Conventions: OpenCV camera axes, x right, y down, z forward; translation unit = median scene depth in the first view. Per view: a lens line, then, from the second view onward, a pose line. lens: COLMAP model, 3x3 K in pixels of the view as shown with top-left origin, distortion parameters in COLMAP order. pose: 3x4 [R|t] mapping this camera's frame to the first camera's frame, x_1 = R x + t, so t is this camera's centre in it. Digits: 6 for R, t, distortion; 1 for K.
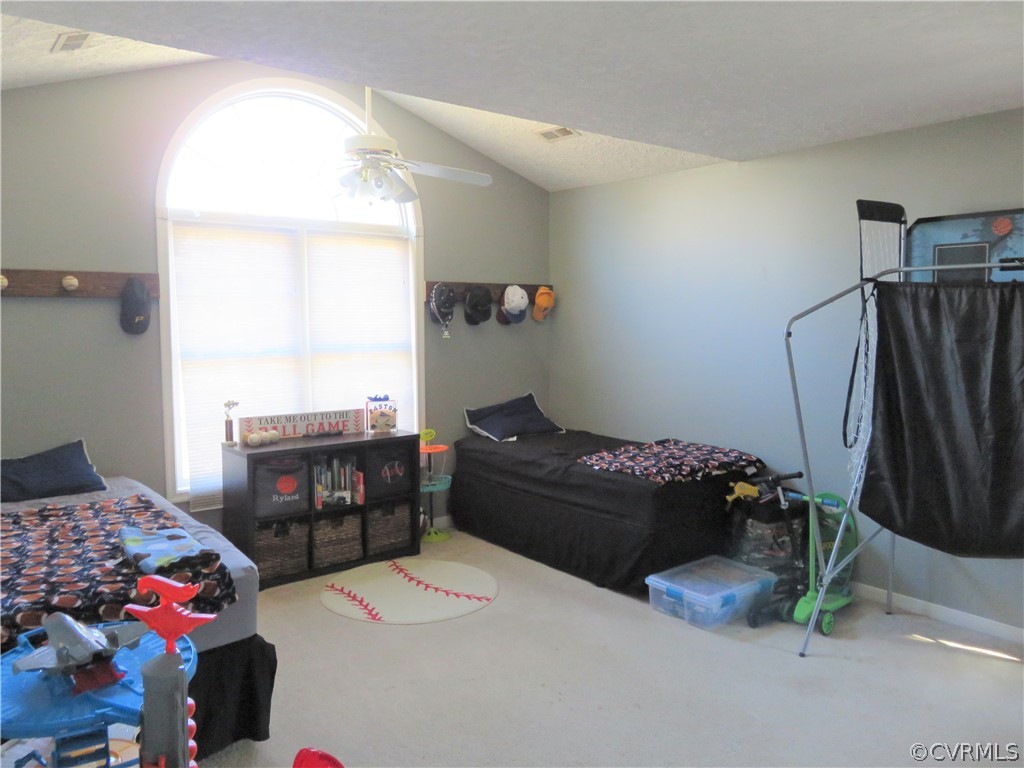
lens RADIAL K [[762.4, 0, 509.1], [0, 762.4, 379.7], [0, 0, 1]] dist [0.023296, -0.053021]
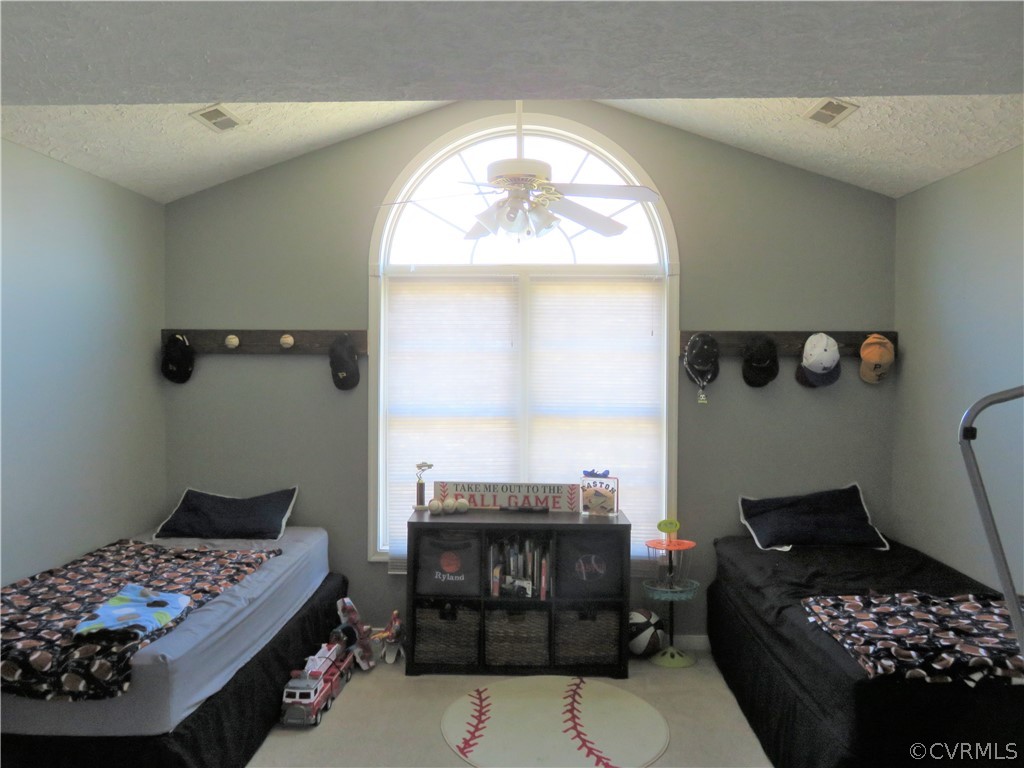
lens RADIAL K [[777.4, 0, 421.6], [0, 777.4, 383.6], [0, 0, 1]] dist [-0.023232, 0.030266]
pose [[0.755131, 0.020135, -0.655264, 0.244526], [-0.061964, 0.997246, -0.040764, -0.028122], [0.652639, 0.071385, 0.754299, 0.251264]]
